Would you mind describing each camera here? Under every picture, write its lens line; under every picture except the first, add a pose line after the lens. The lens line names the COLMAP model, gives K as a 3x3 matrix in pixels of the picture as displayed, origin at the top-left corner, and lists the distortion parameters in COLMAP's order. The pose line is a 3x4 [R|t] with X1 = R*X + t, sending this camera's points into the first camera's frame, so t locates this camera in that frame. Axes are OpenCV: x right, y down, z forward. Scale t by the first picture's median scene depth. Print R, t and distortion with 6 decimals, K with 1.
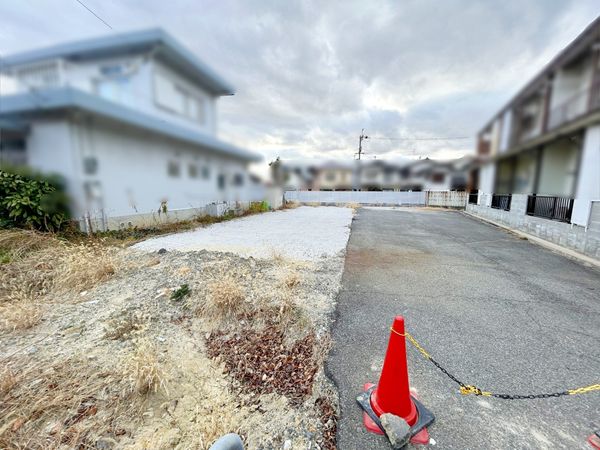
lens RADIAL K [[240.0, 0, 302.0], [0, 240.0, 224.6], [0, 0, 1]] dist [-0.001328, -0.000513]
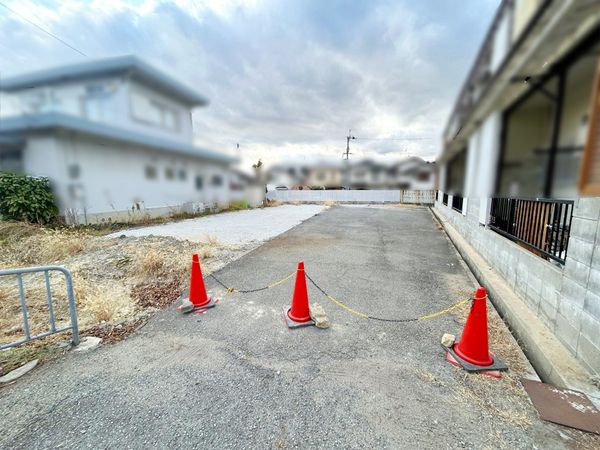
lens RADIAL K [[240.0, 0, 302.0], [0, 240.0, 224.6], [0, 0, 1]] dist [-0.001328, -0.000513]
pose [[0.999887, -0.008608, -0.012305, 0.243153], [0.008635, 0.999960, 0.002195, 0.028492], [0.012285, -0.002301, 0.999922, -0.177594]]
